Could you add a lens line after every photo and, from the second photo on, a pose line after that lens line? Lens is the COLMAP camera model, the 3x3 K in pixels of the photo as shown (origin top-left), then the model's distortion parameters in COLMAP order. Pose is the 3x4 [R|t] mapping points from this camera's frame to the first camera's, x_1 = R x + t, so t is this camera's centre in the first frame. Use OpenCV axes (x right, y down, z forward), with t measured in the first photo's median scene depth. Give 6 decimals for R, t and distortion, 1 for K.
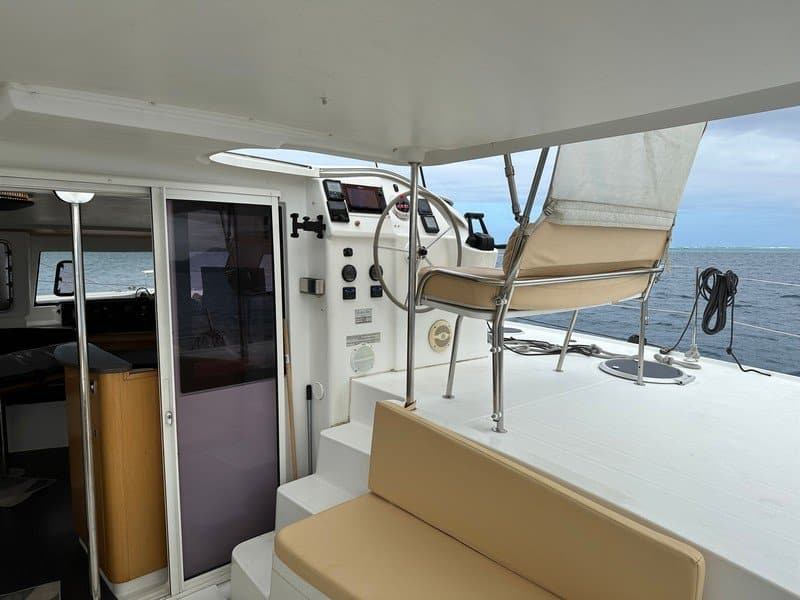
lens RADIAL K [[537.9, 0, 400.0], [0, 537.9, 300.0], [0, 0, 1]] dist [0.106724, -0.153143]
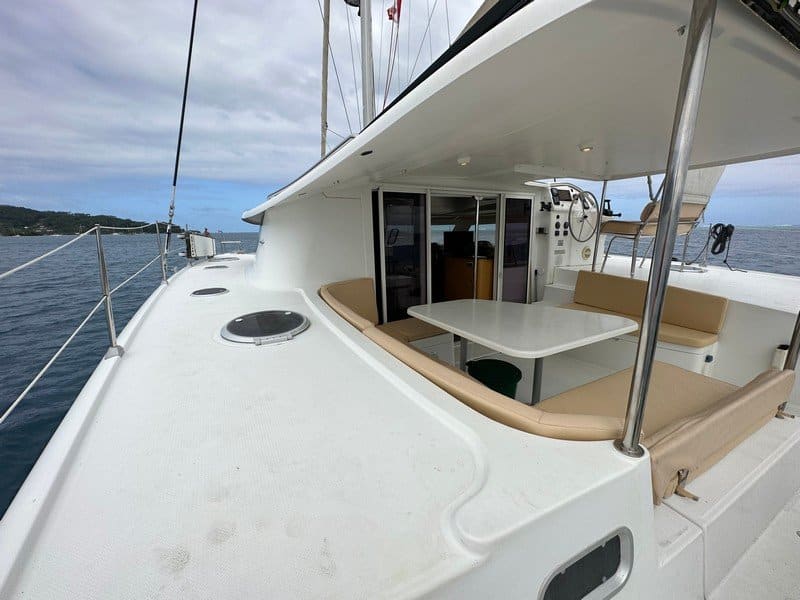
lens RADIAL K [[317.7, 0, 400.0], [0, 317.7, 300.0], [0, 0, 1]] dist [0.000773, 0.000281]
pose [[0.976835, 0.031327, -0.211686, -0.494139], [-0.006033, 0.992865, 0.119091, 0.126787], [0.213907, -0.115055, 0.970055, -0.662777]]
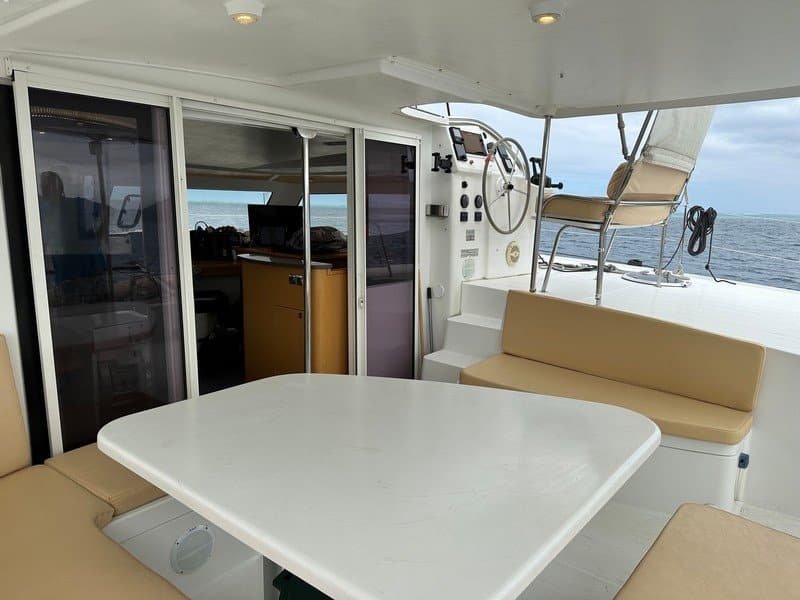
lens RADIAL K [[549.5, 0, 400.0], [0, 549.5, 300.0], [0, 0, 1]] dist [0.110761, -0.166960]
pose [[0.987849, -0.008003, 0.155210, -0.457954], [-0.003759, 0.997151, 0.075343, 0.089303], [-0.155371, -0.075011, 0.985004, -0.313939]]
